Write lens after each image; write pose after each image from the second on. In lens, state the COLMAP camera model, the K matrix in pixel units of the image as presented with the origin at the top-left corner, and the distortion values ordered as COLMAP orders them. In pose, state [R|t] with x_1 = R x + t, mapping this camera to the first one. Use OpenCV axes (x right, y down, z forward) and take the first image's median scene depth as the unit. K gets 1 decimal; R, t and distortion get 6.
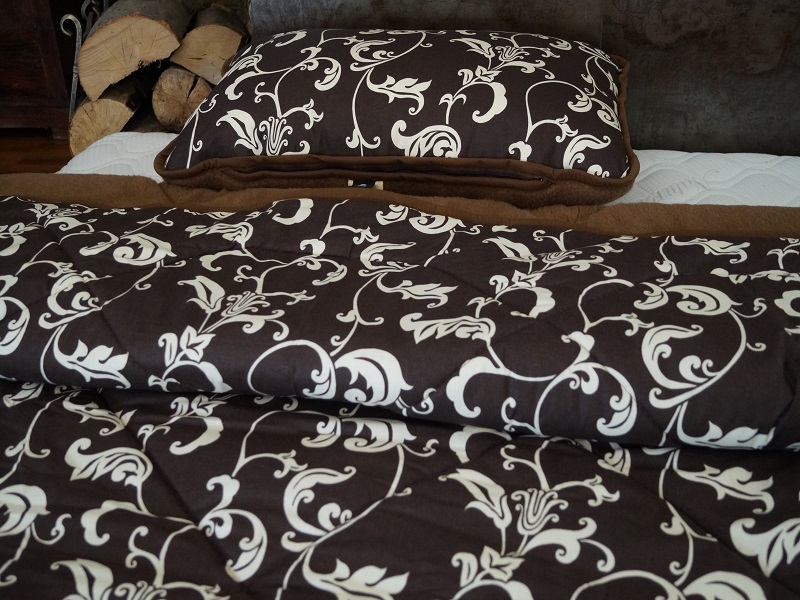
lens RADIAL K [[1009.7, 0, 417.0], [0, 1009.7, 294.1], [0, 0, 1]] dist [-0.068871, 0.000000]
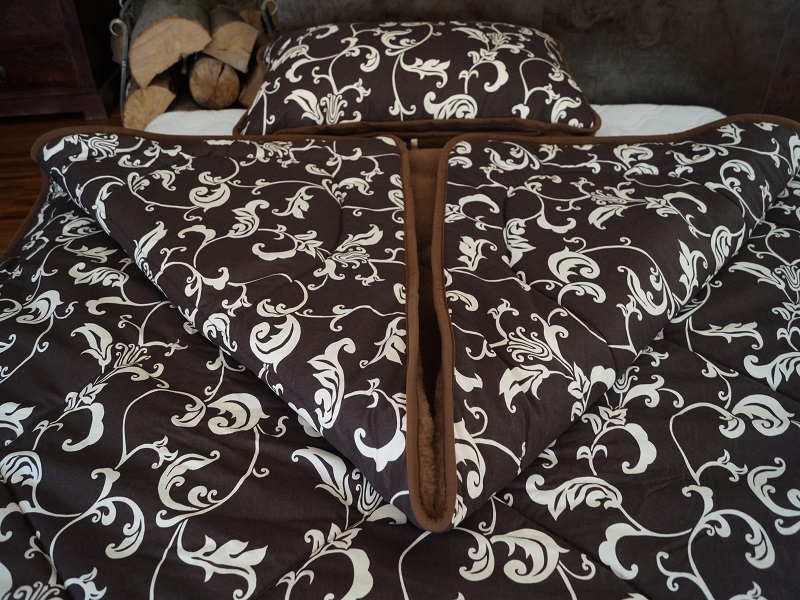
lens RADIAL K [[671.9, 0, 399.8], [0, 671.9, 312.4], [0, 0, 1]] dist [-0.103577, 0.030348]
pose [[0.975599, -0.113195, 0.188132, -0.257635], [0.080214, 0.981383, 0.174508, -0.041635], [-0.204383, -0.155159, 0.966516, 0.103755]]
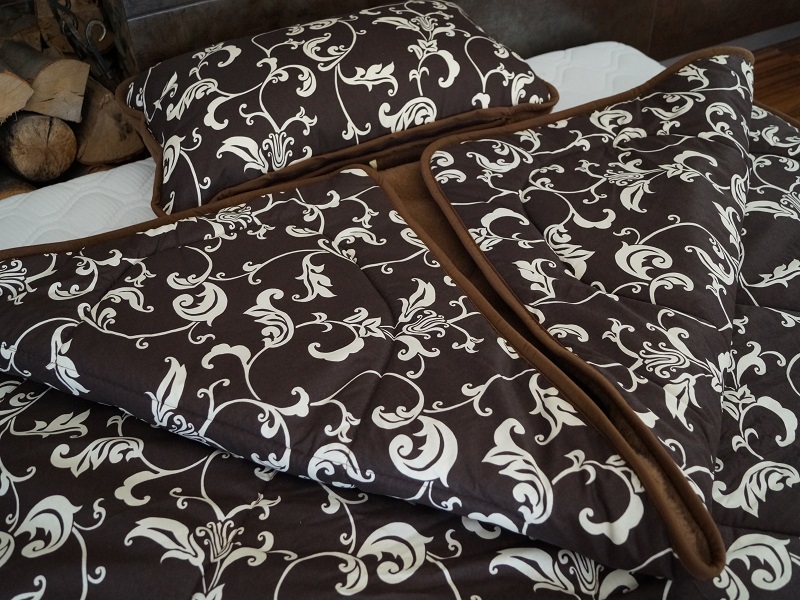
lens RADIAL K [[824.4, 0, 426.9], [0, 824.4, 296.9], [0, 0, 1]] dist [-0.077630, 0.000000]
pose [[0.769205, -0.395546, 0.501864, -0.532490], [0.307551, 0.917602, 0.251830, -0.190643], [-0.560122, -0.039360, 0.827475, 0.195309]]
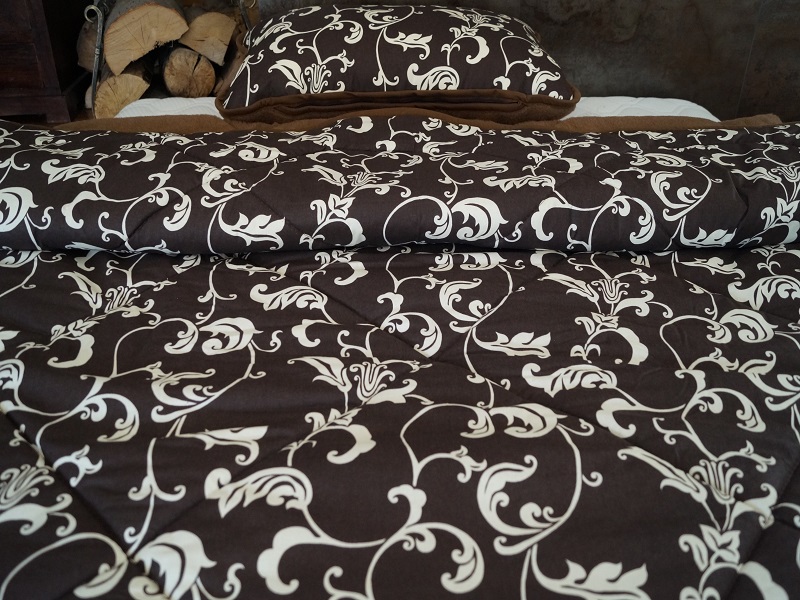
lens RADIAL K [[767.7, 0, 414.3], [0, 767.7, 329.0], [0, 0, 1]] dist [-0.085889, 0.000000]
pose [[0.958868, -0.094598, 0.267626, -0.326660], [0.082691, 0.995032, 0.055445, 0.129775], [-0.271542, -0.031034, 0.961926, -0.005547]]
